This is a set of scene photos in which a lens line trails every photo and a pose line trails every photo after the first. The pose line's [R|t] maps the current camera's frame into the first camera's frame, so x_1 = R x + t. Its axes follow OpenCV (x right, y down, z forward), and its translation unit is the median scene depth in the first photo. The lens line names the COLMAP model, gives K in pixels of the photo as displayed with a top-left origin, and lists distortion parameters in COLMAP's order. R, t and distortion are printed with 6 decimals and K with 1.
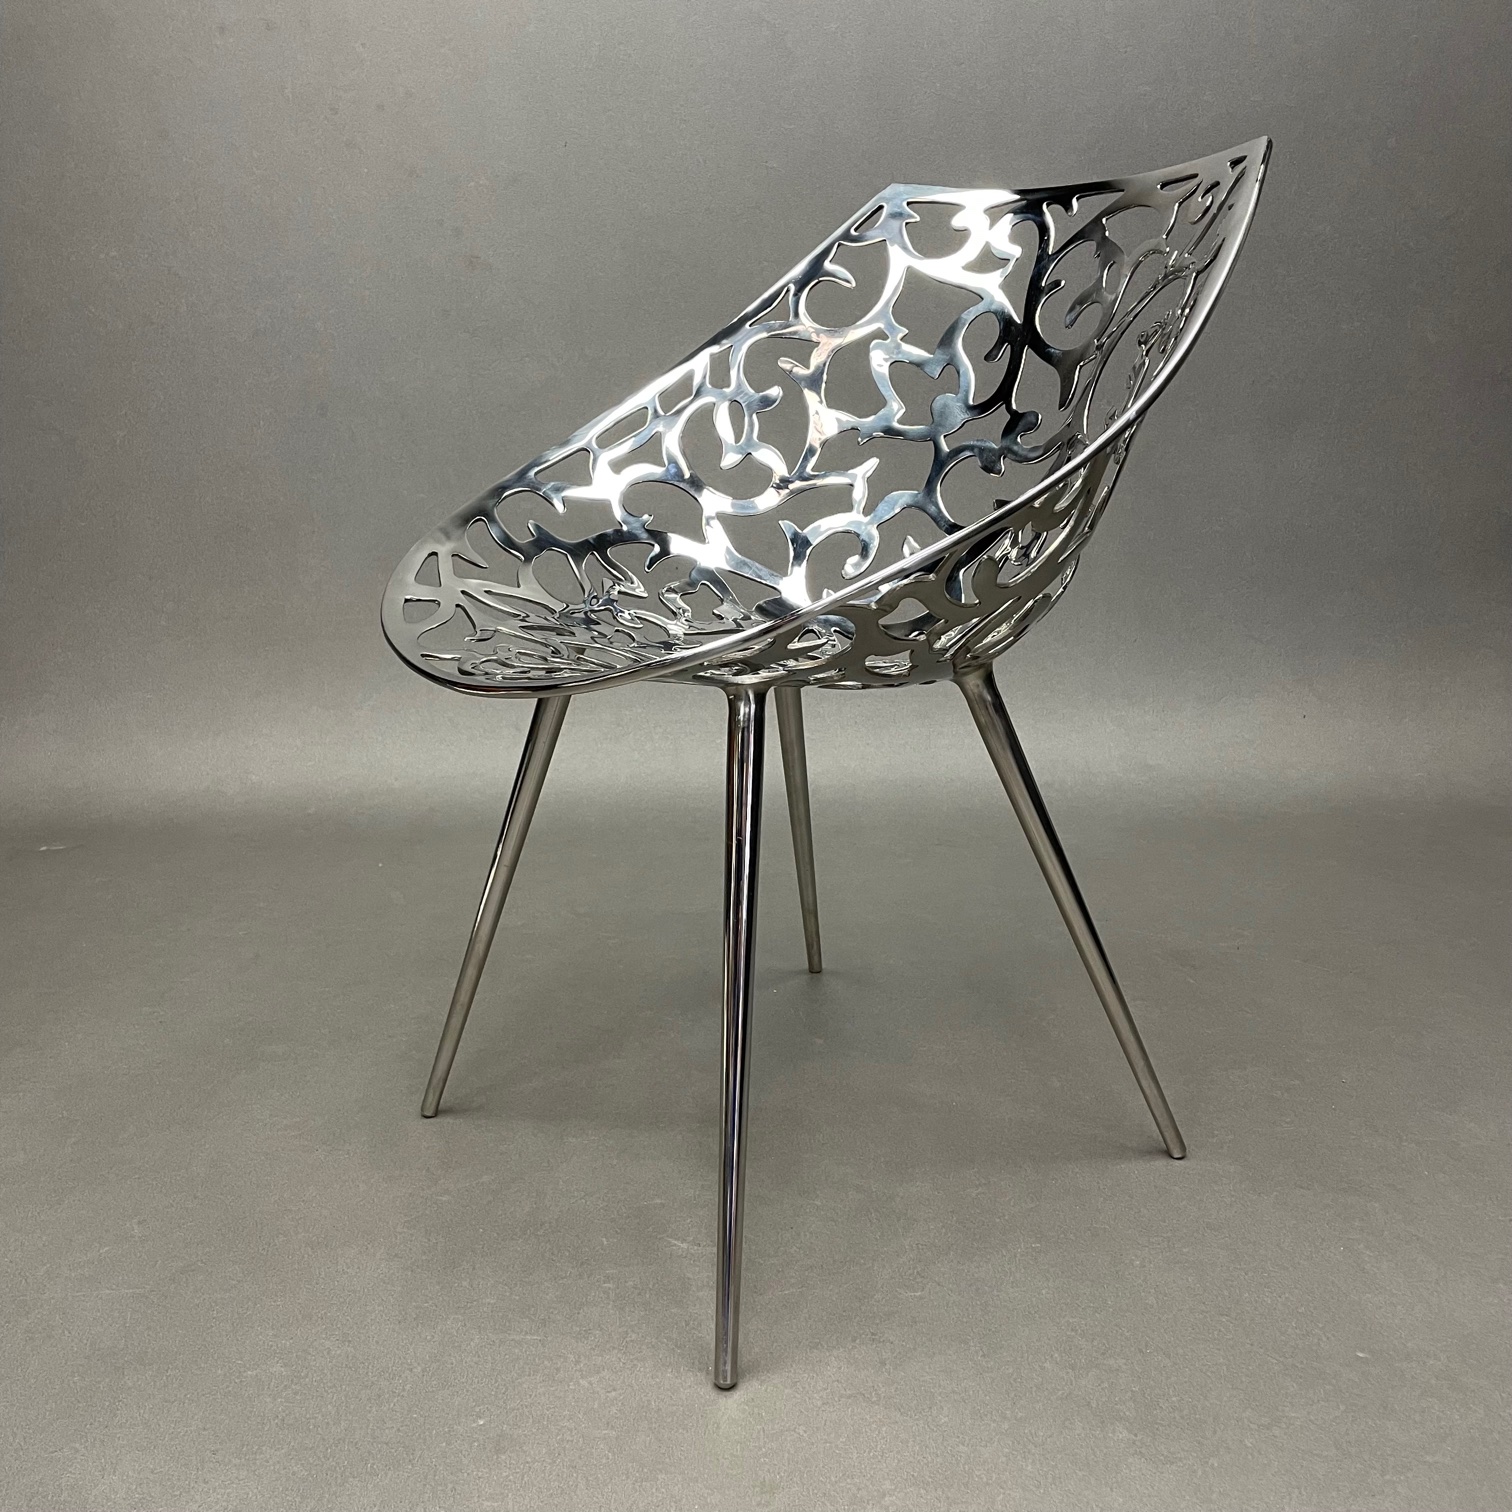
lens RADIAL K [[1518.3, 0, 745.3], [0, 1518.3, 747.8], [0, 0, 1]] dist [0.074476, -0.104427]
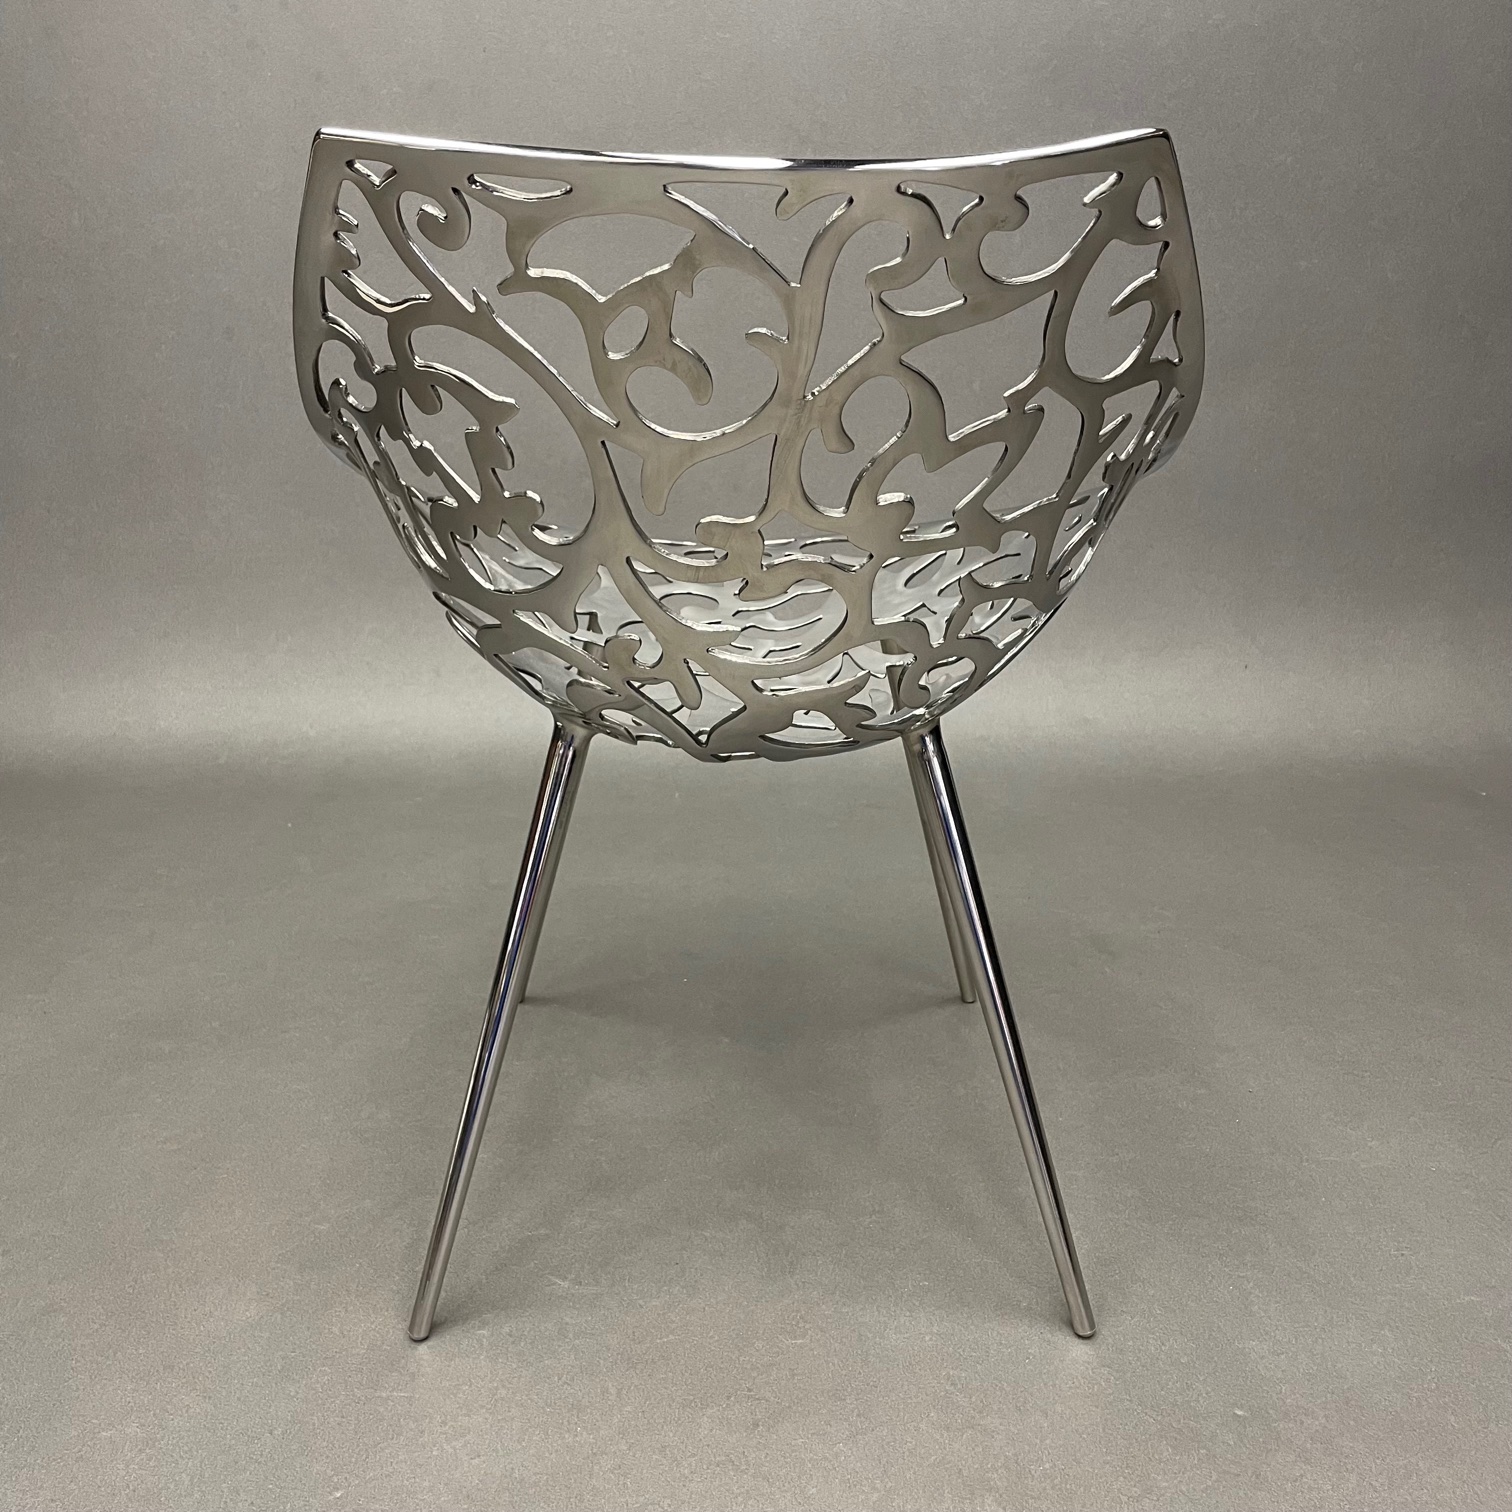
lens RADIAL K [[1519.8, 0, 759.9], [0, 1519.8, 745.0], [0, 0, 1]] dist [0.072016, -0.100885]
pose [[0.999619, 0.008817, 0.026166, 0.054293], [-0.011037, 0.996239, 0.085946, -0.100230], [-0.025309, -0.086202, 0.995956, 0.051361]]
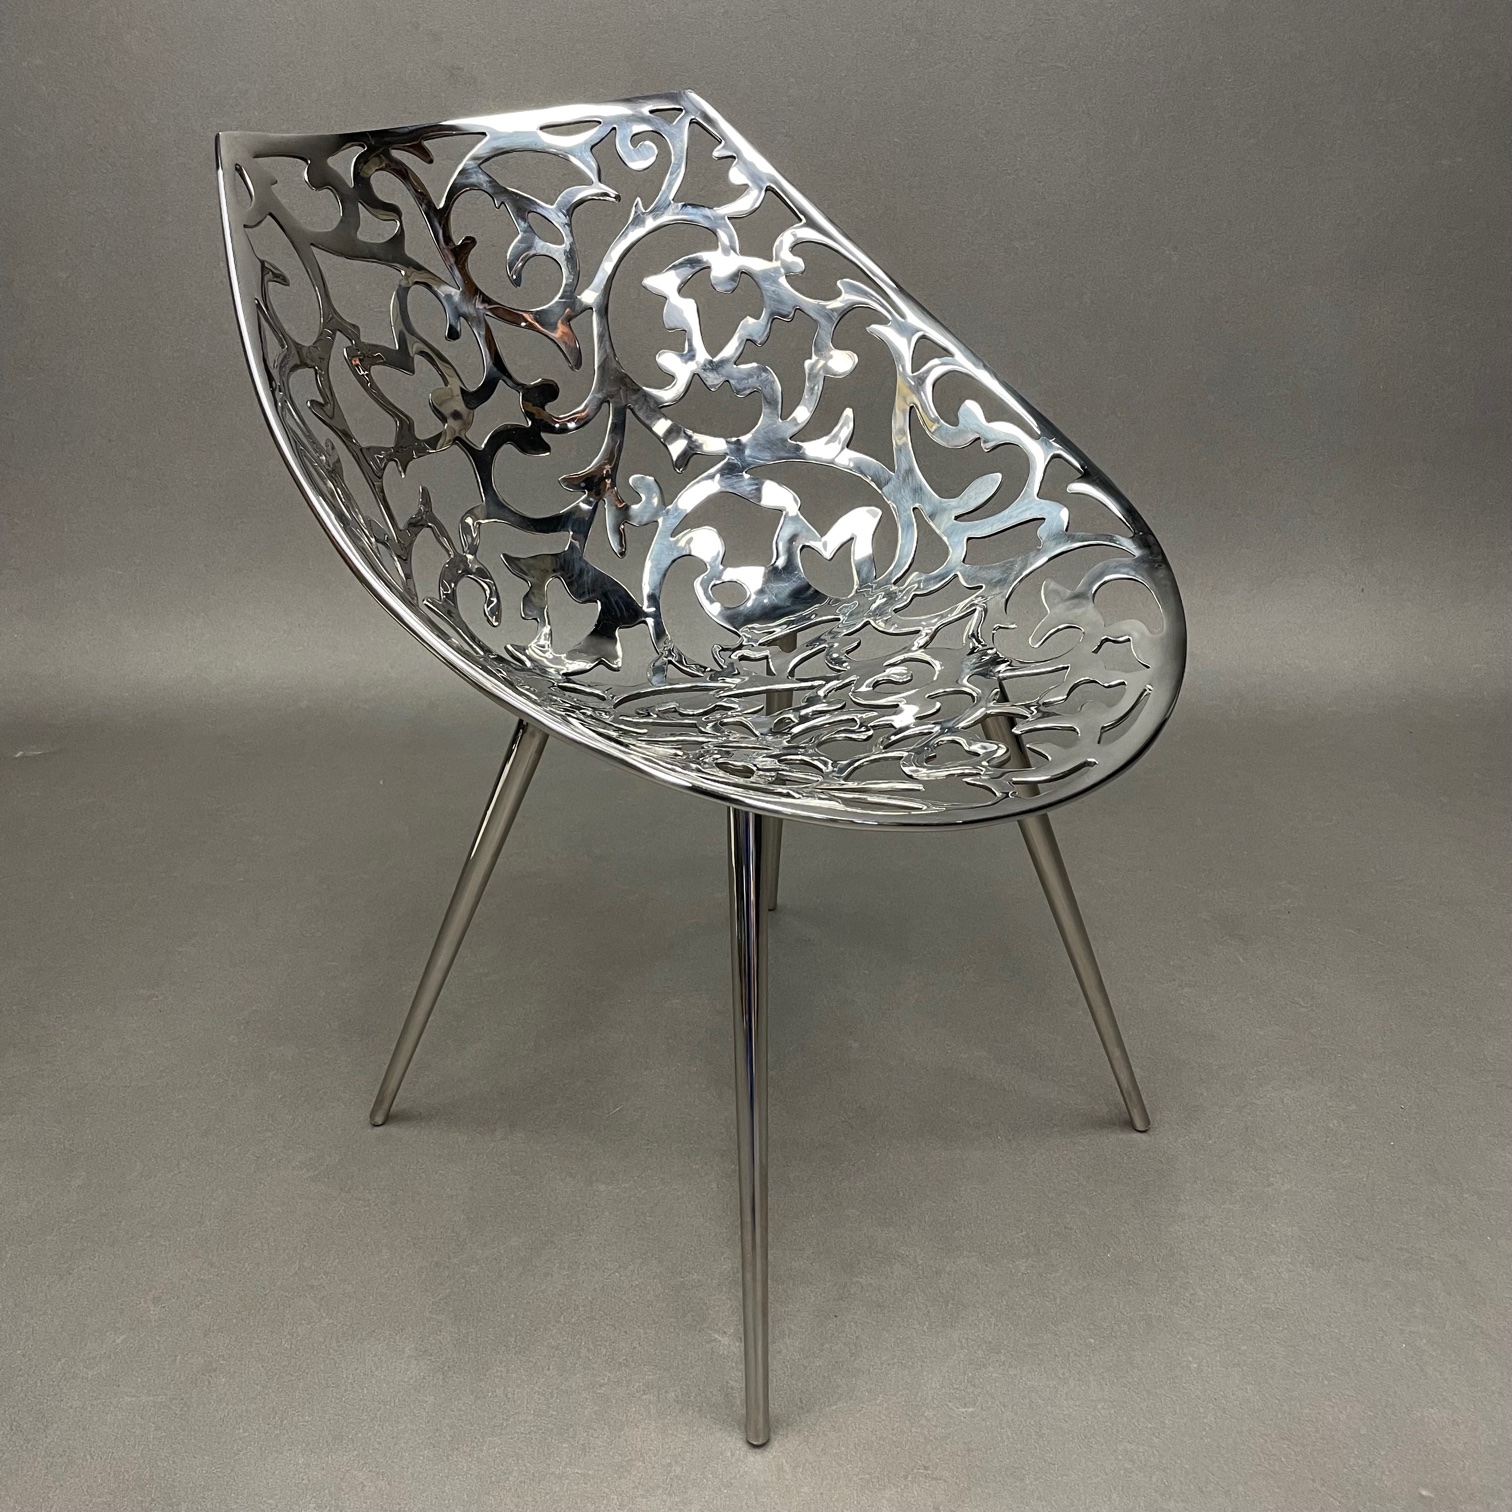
lens RADIAL K [[1519.8, 0, 759.9], [0, 1519.8, 745.0], [0, 0, 1]] dist [0.072016, -0.100885]
pose [[0.999862, 0.002866, 0.016379, -0.034179], [-0.006176, 0.978577, 0.205791, -0.234582], [-0.015439, -0.205864, 0.978459, 0.128861]]
